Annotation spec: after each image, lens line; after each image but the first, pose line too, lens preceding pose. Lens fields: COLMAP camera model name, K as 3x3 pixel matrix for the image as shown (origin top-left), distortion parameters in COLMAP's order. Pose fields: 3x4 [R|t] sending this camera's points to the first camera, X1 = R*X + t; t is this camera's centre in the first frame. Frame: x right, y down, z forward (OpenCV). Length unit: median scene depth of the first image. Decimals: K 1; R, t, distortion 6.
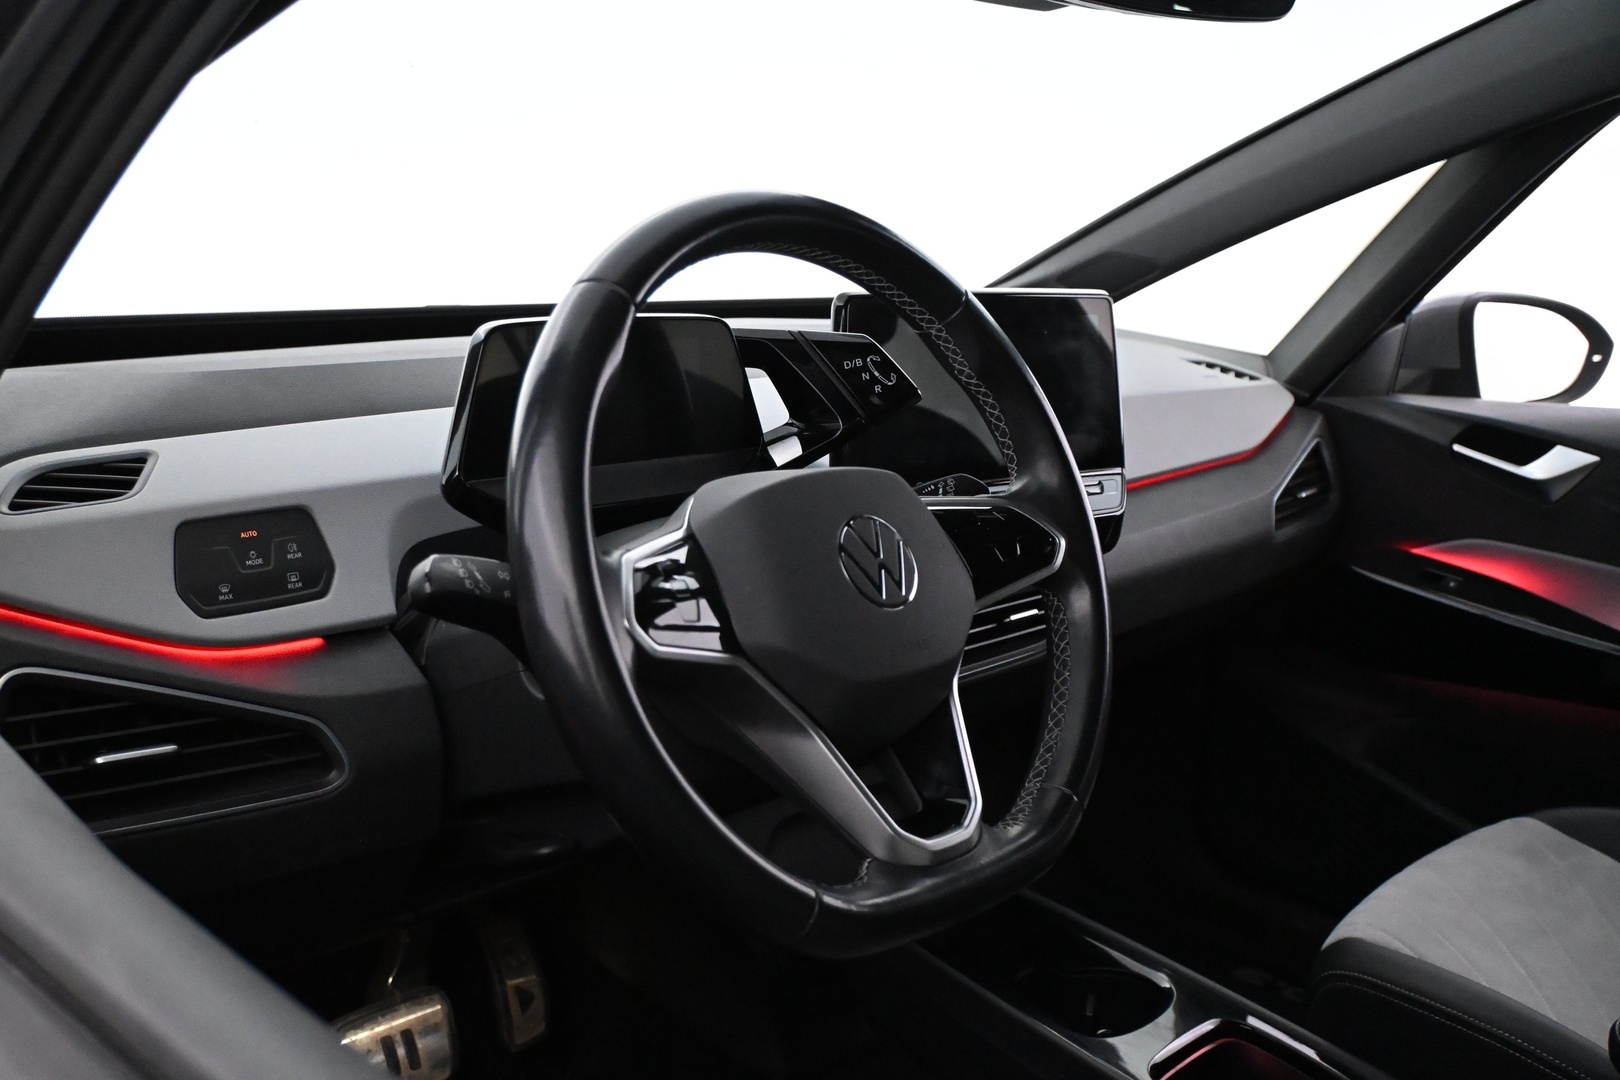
lens RADIAL K [[1574.0, 0, 810.0], [0, 1574.0, 540.0], [0, 0, 1]] dist [0.002477, 0.002316]
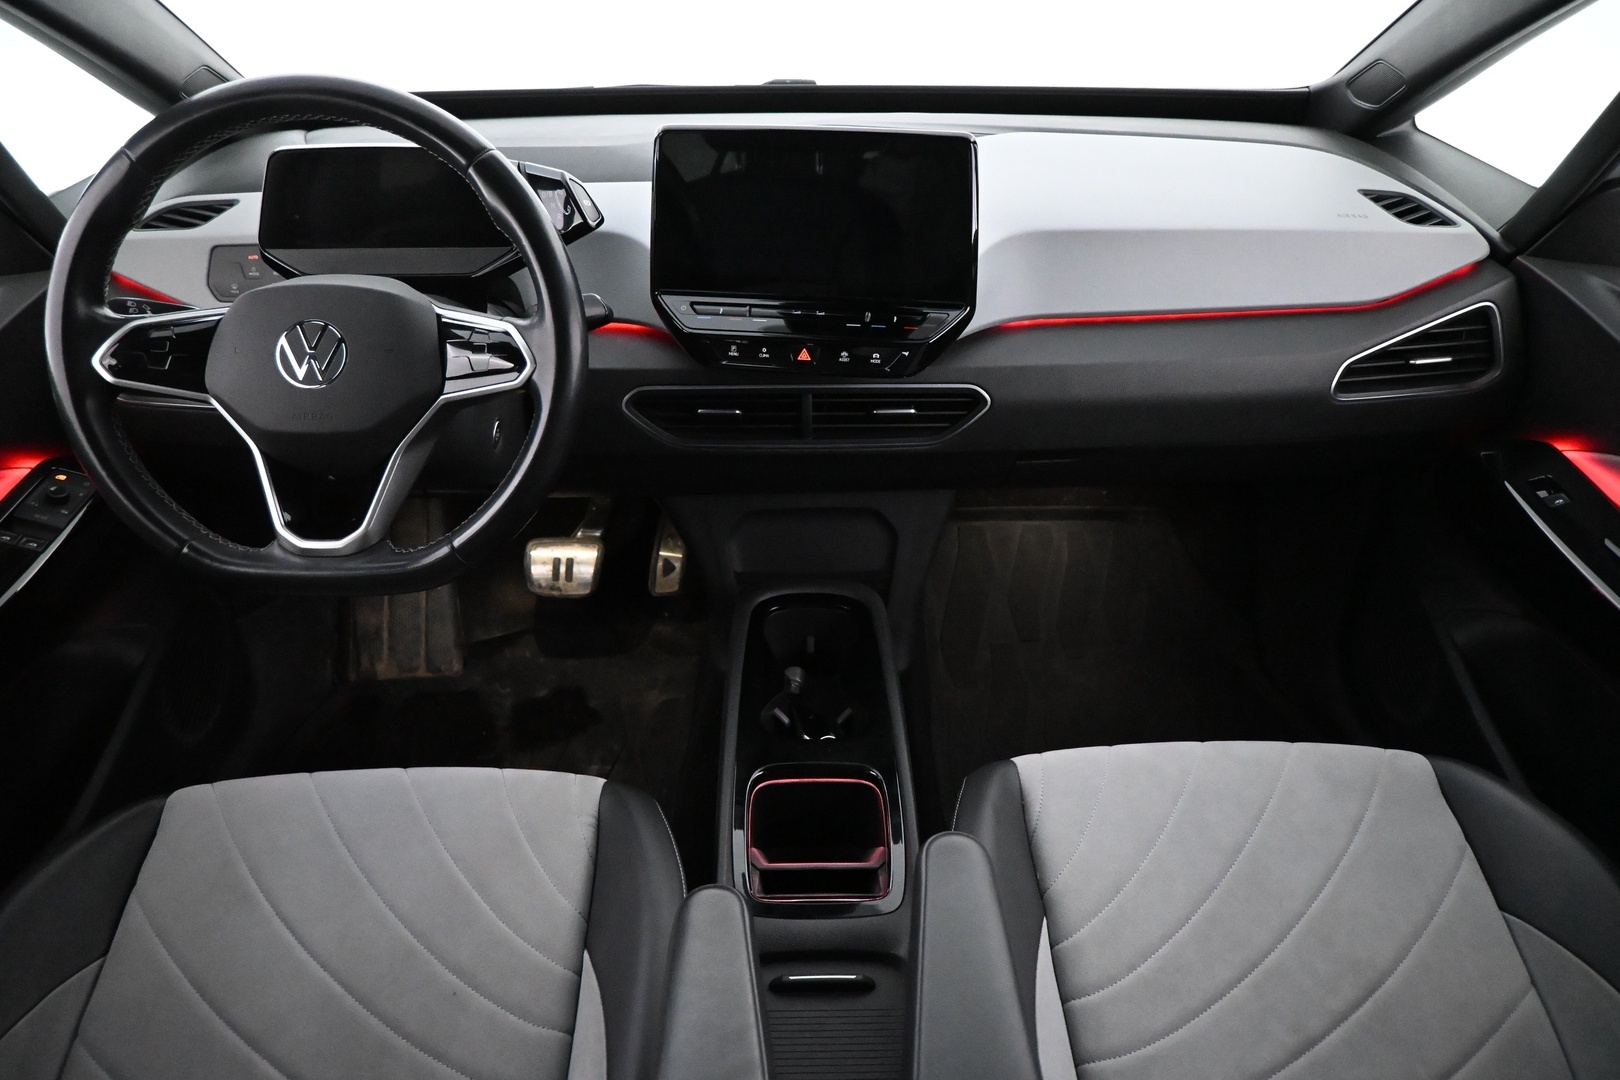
lens RADIAL K [[1113.2, 0, 810.0], [0, 1113.2, 540.0], [0, 0, 1]] dist [0.001564, 0.001357]
pose [[0.705348, 0.326839, -0.629015, 0.607702], [-0.122584, 0.930232, 0.345893, -0.136099], [0.698181, -0.166868, 0.696203, 0.325957]]
